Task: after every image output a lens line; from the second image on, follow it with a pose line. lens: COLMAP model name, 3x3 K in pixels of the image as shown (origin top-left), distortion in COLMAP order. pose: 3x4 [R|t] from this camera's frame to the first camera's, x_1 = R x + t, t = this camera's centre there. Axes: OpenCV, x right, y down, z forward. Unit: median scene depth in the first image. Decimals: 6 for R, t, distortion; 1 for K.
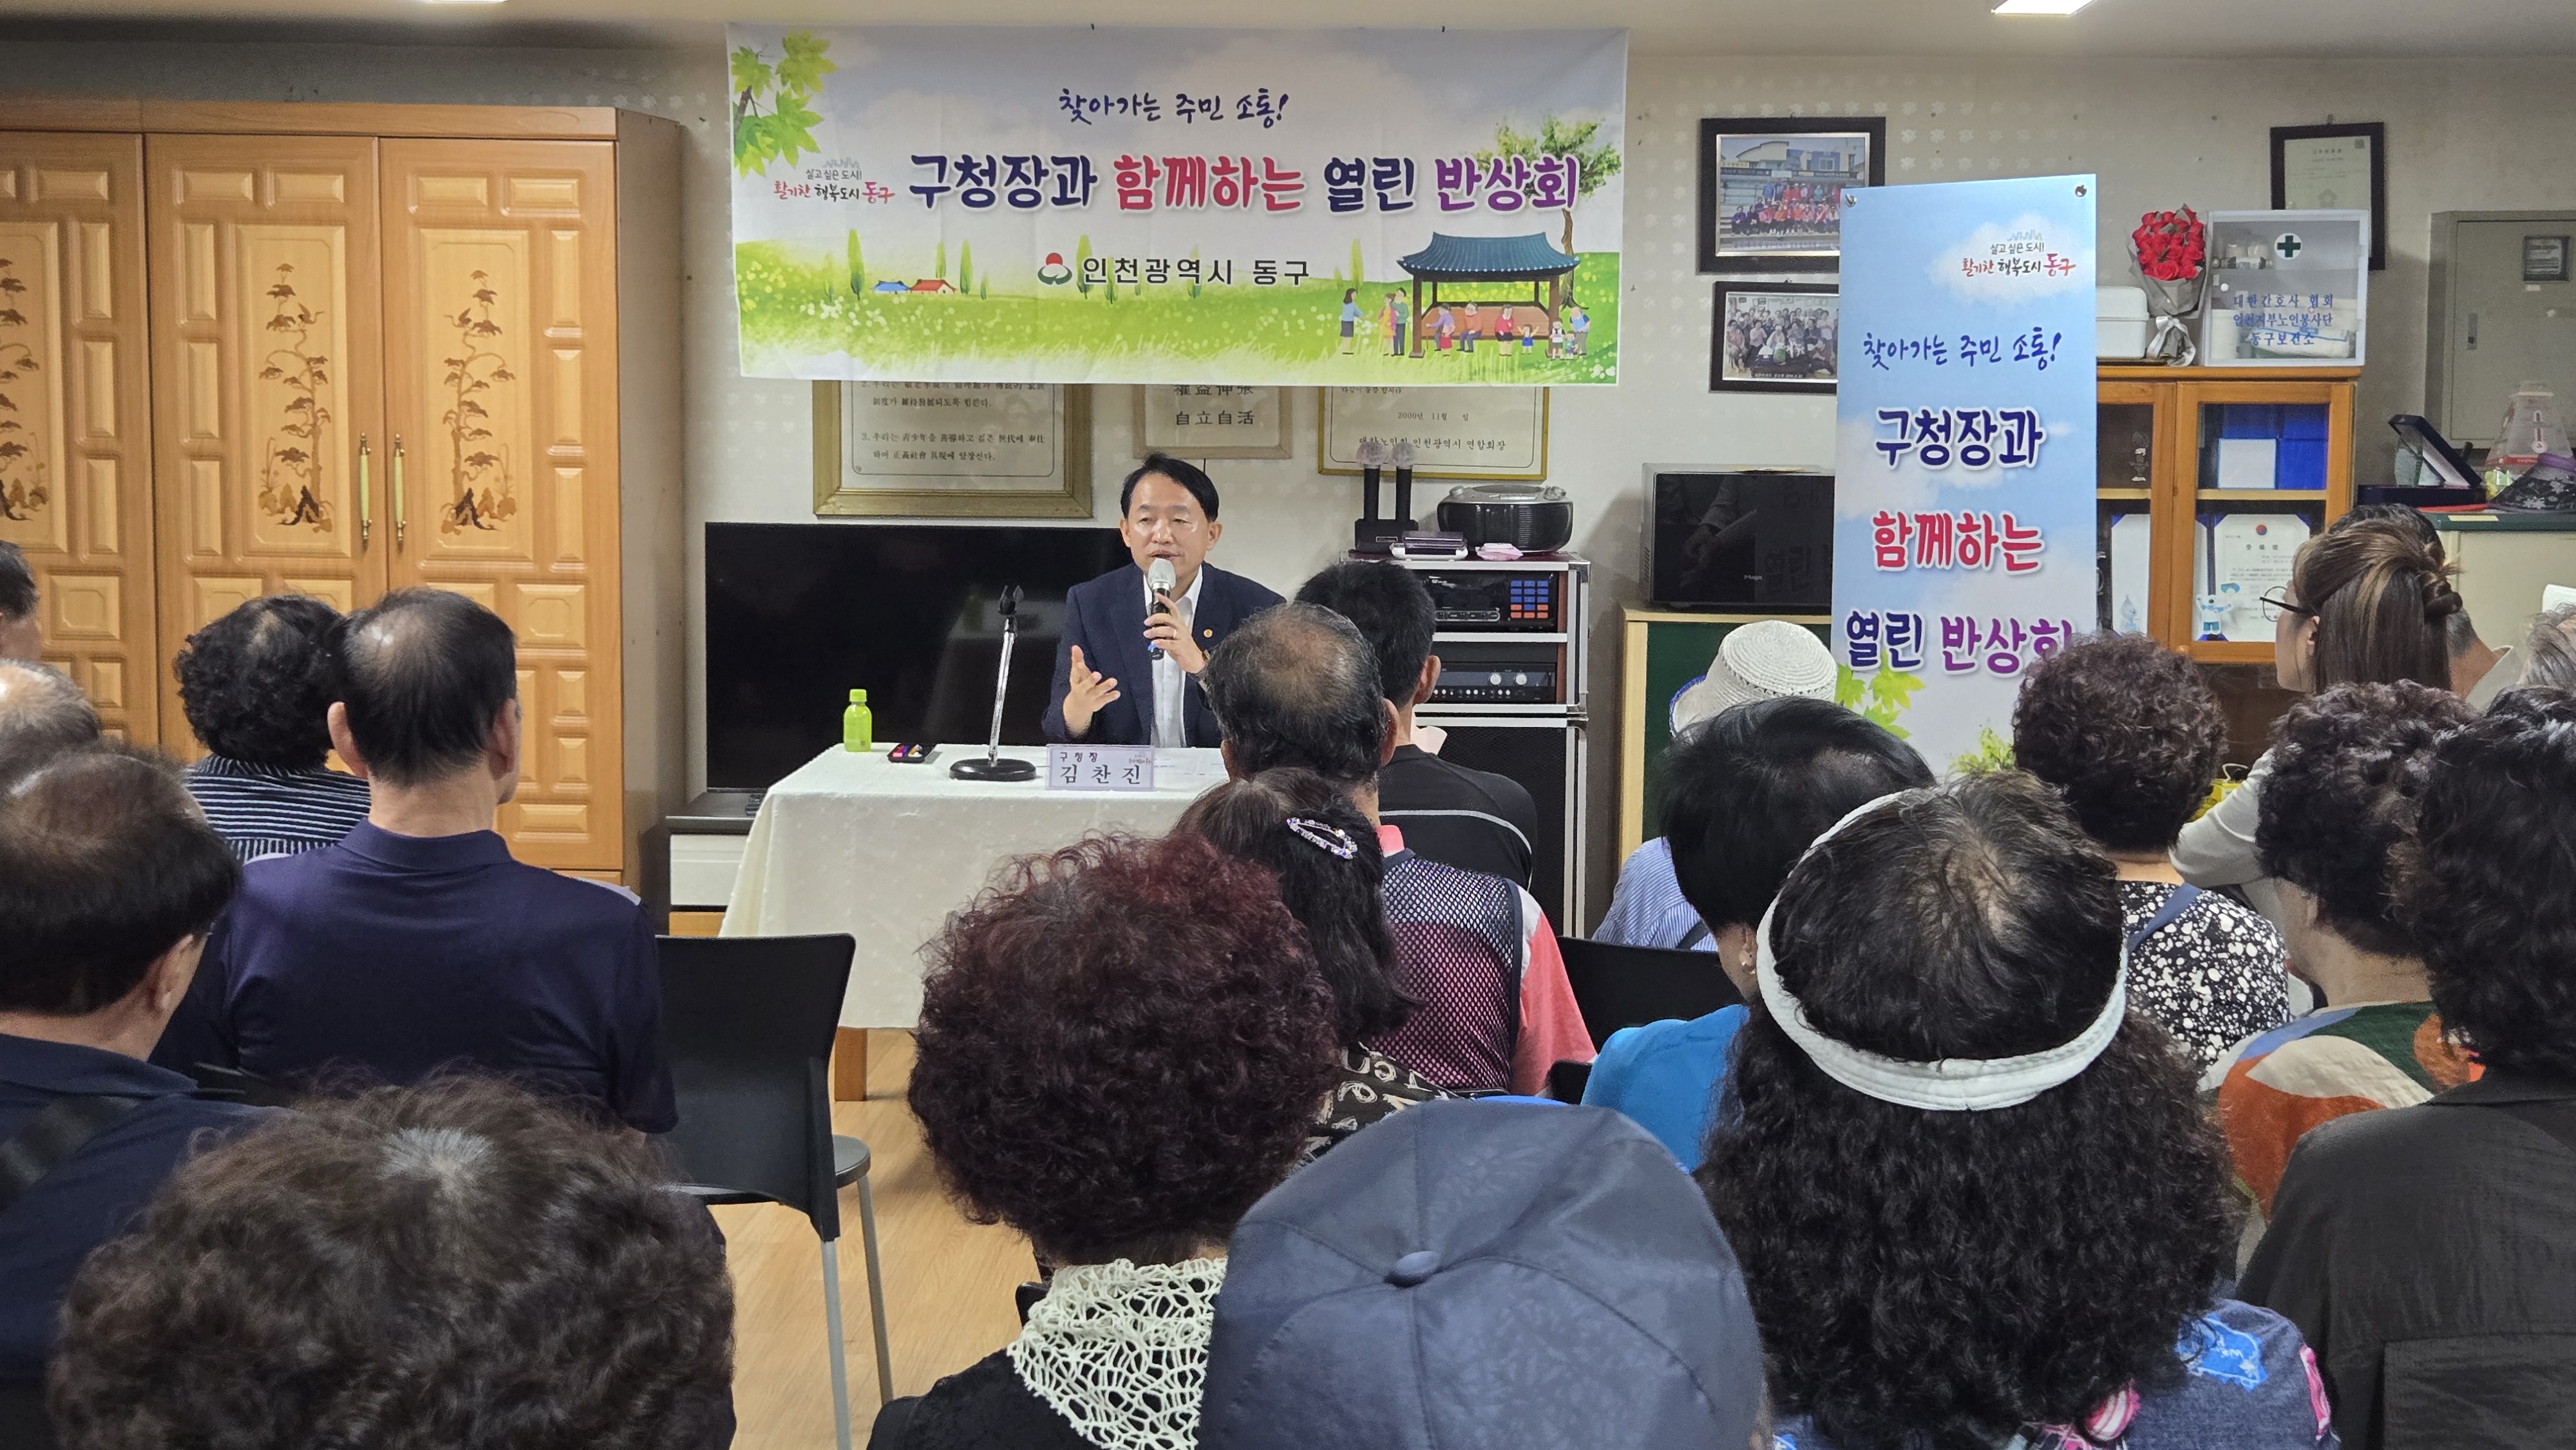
lens RADIAL K [[3454.5, 0, 1303.7], [0, 3454.5, 703.2], [0, 0, 1]] dist [0.066342, 0.000000]
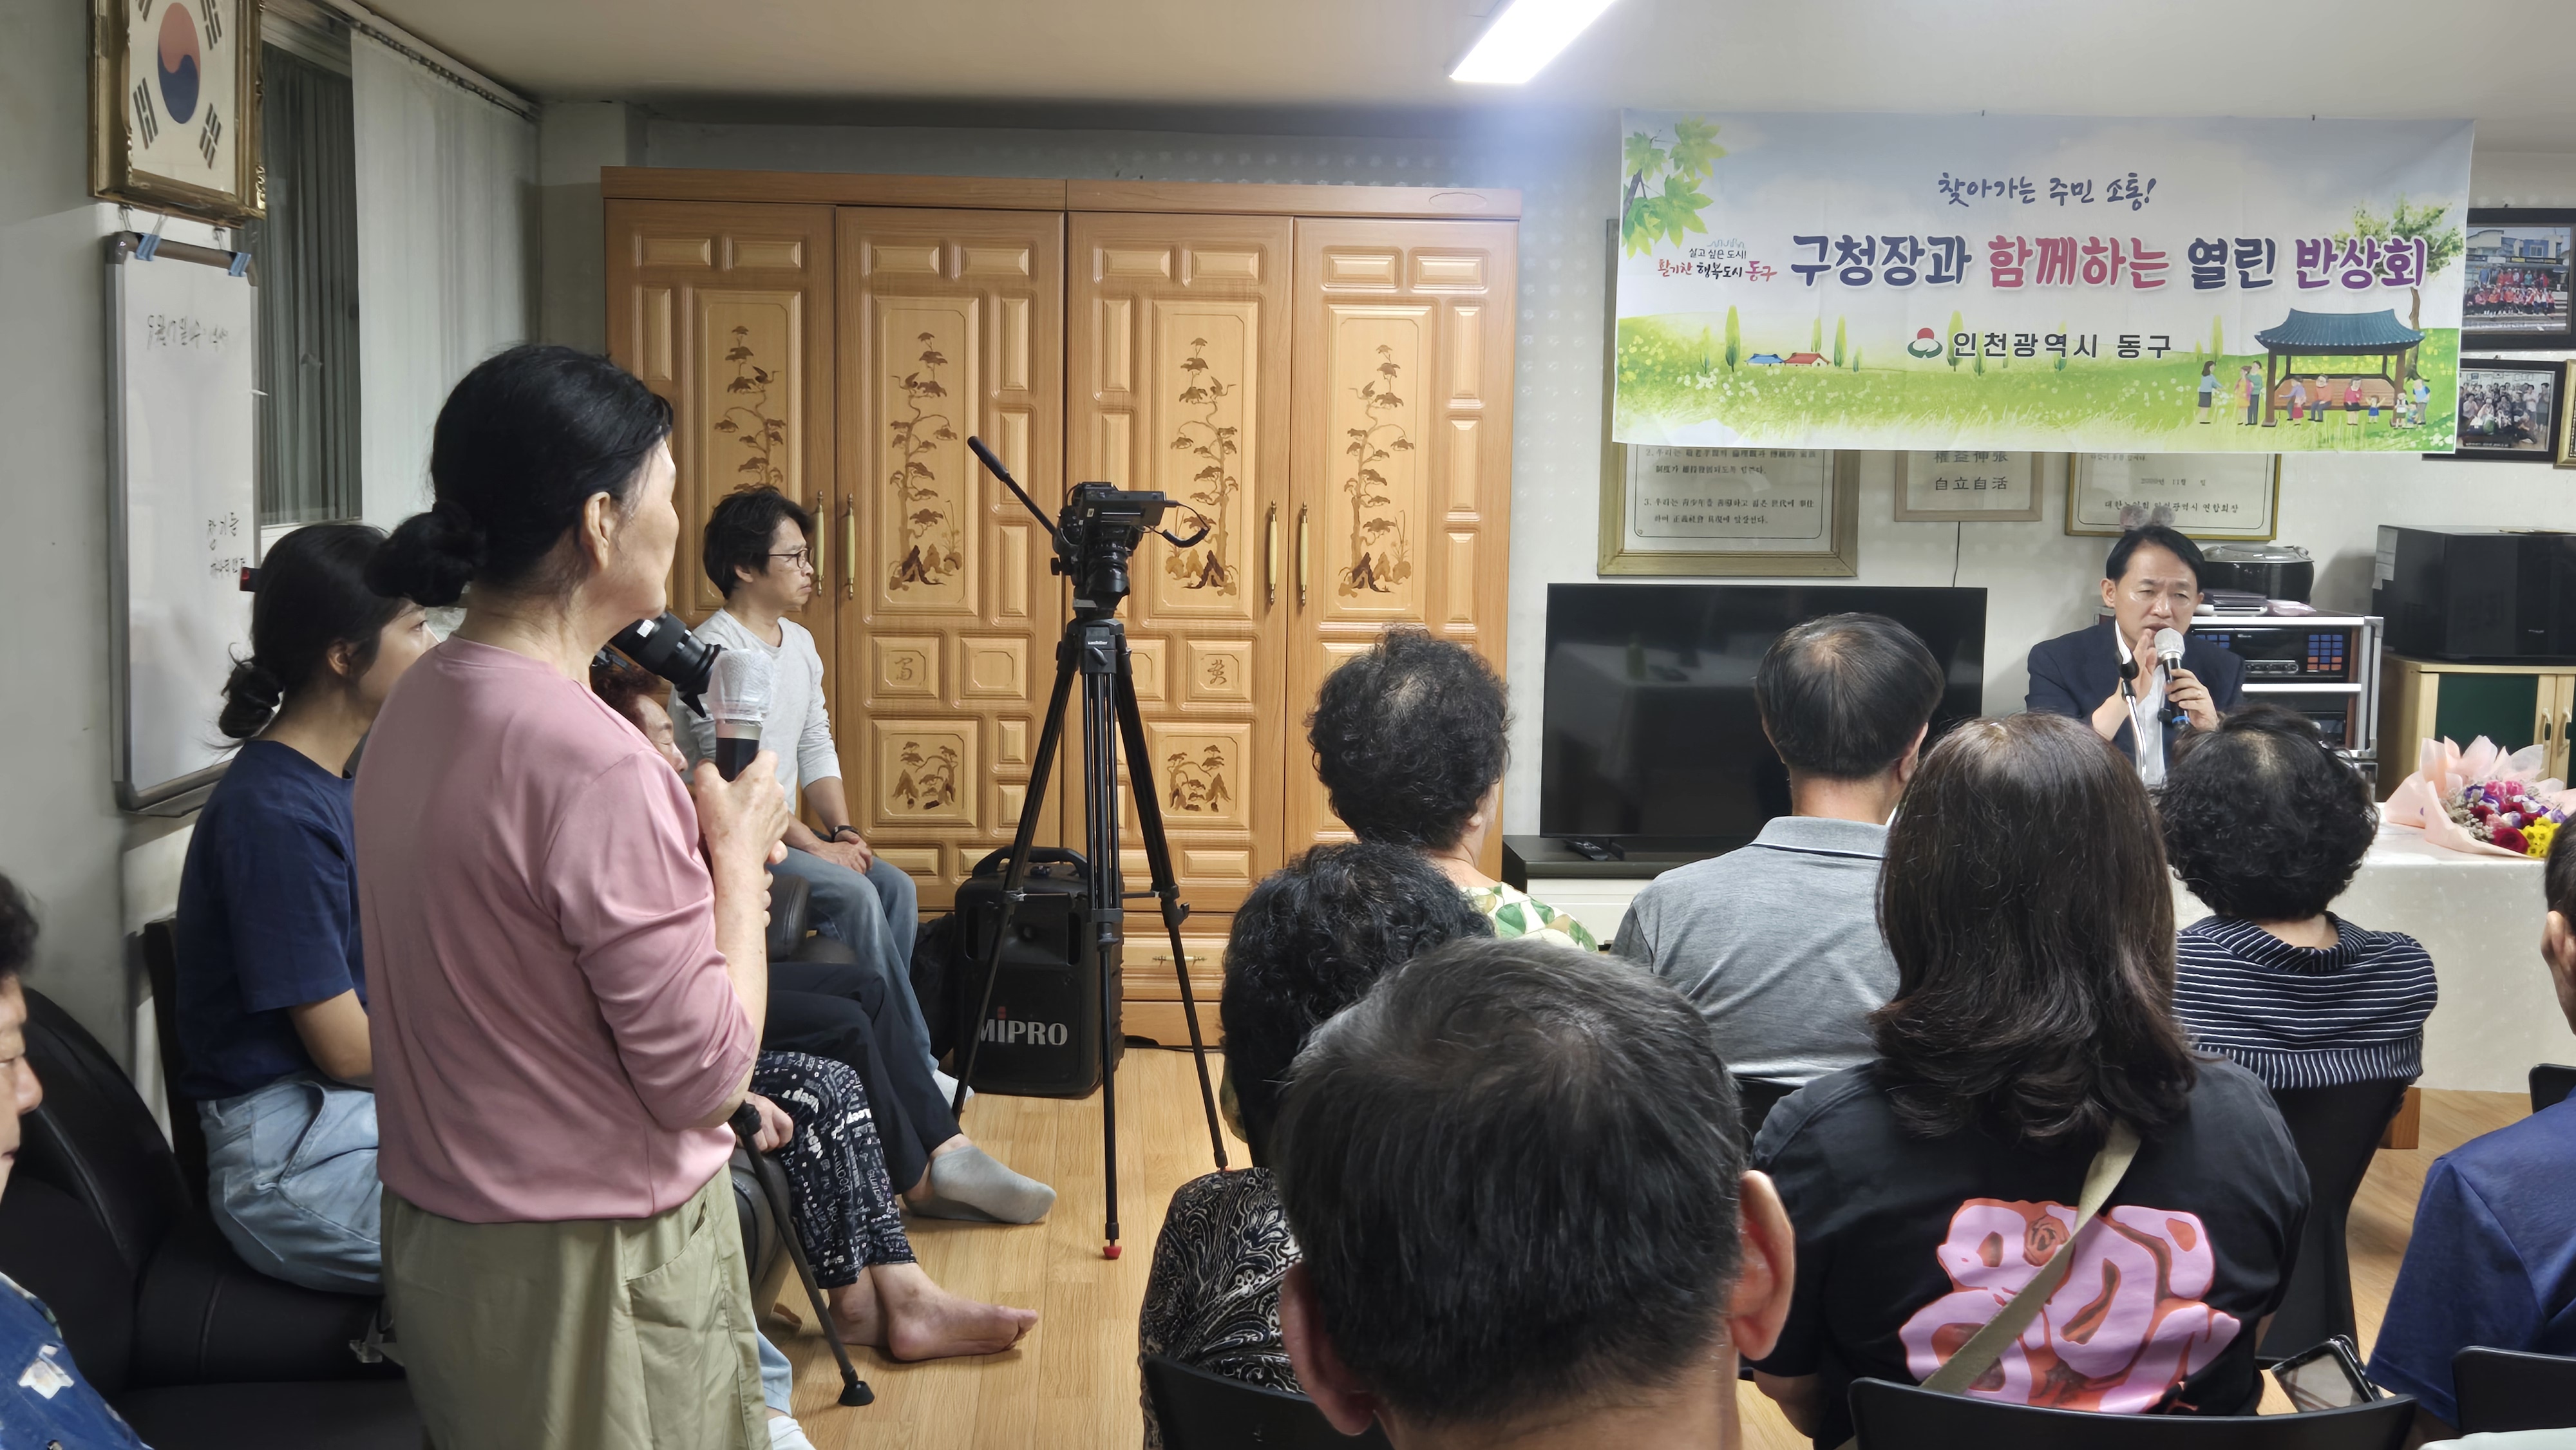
lens RADIAL K [[2744.2, 0, 1288.3], [0, 2744.2, 710.5], [0, 0, 1]] dist [0.054999, 0.000000]
pose [[0.995492, -0.007125, 0.094578, -0.345926], [0.007014, 0.999974, 0.001505, -0.015836], [-0.094587, -0.000834, 0.995516, 0.178630]]
